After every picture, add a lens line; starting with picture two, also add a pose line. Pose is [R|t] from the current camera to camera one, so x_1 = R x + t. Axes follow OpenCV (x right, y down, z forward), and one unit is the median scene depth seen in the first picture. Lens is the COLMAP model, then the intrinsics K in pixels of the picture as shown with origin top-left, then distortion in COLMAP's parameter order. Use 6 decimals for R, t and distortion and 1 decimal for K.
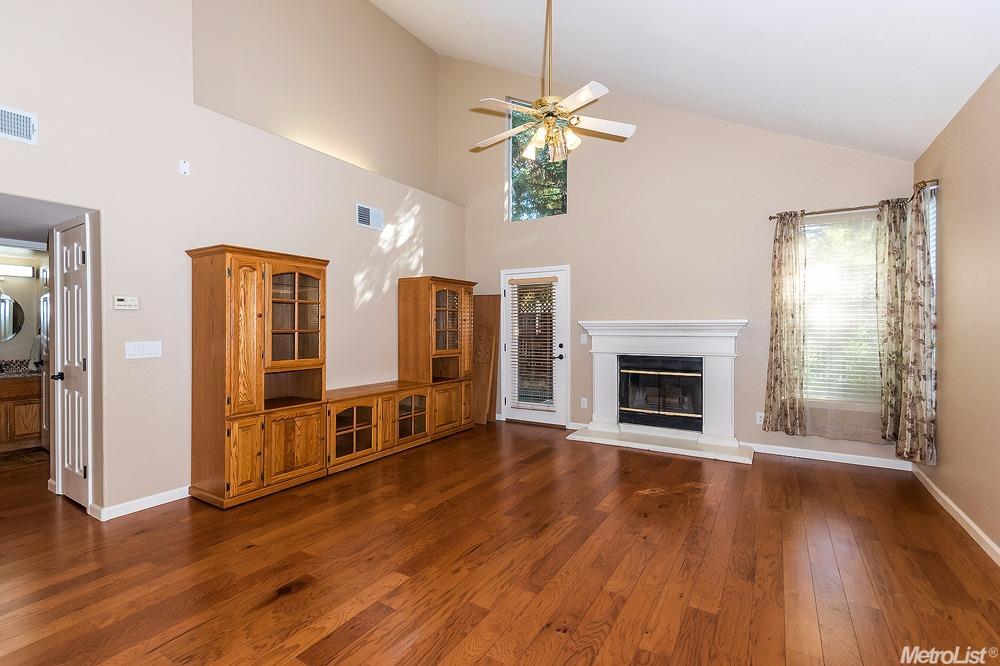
lens RADIAL K [[442.1, 0, 500.0], [0, 442.1, 333.0], [0, 0, 1]] dist [-0.003072, -0.000332]
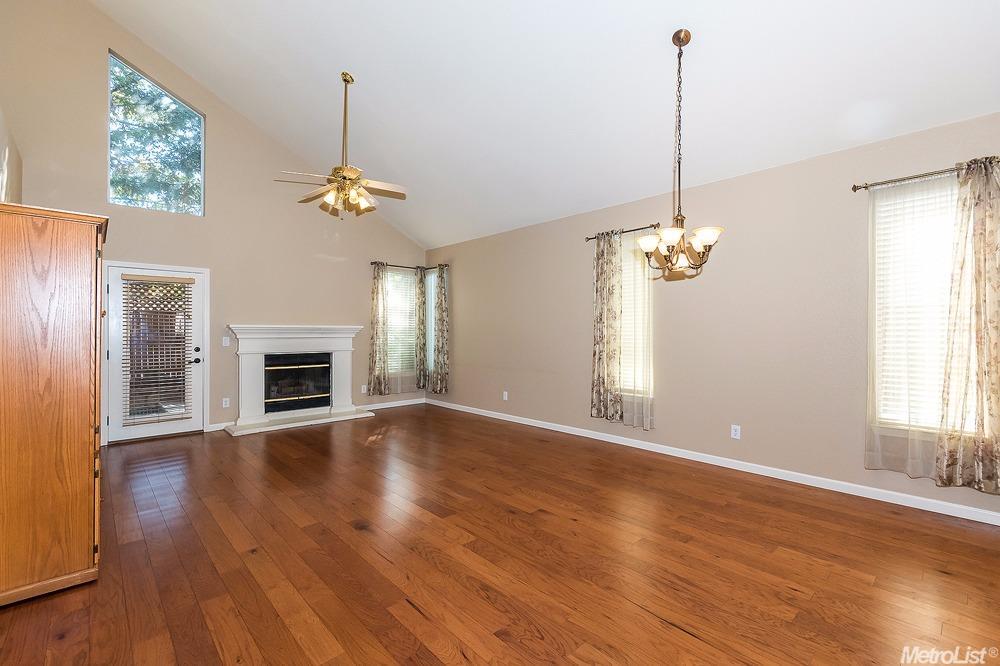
lens RADIAL K [[442.1, 0, 500.0], [0, 442.1, 333.0], [0, 0, 1]] dist [-0.003072, -0.000332]
pose [[0.268344, -0.001694, 0.963322, -0.742167], [0.010780, 0.999941, -0.001244, 0.001244], [-0.963263, 0.010718, 0.268346, 0.105543]]
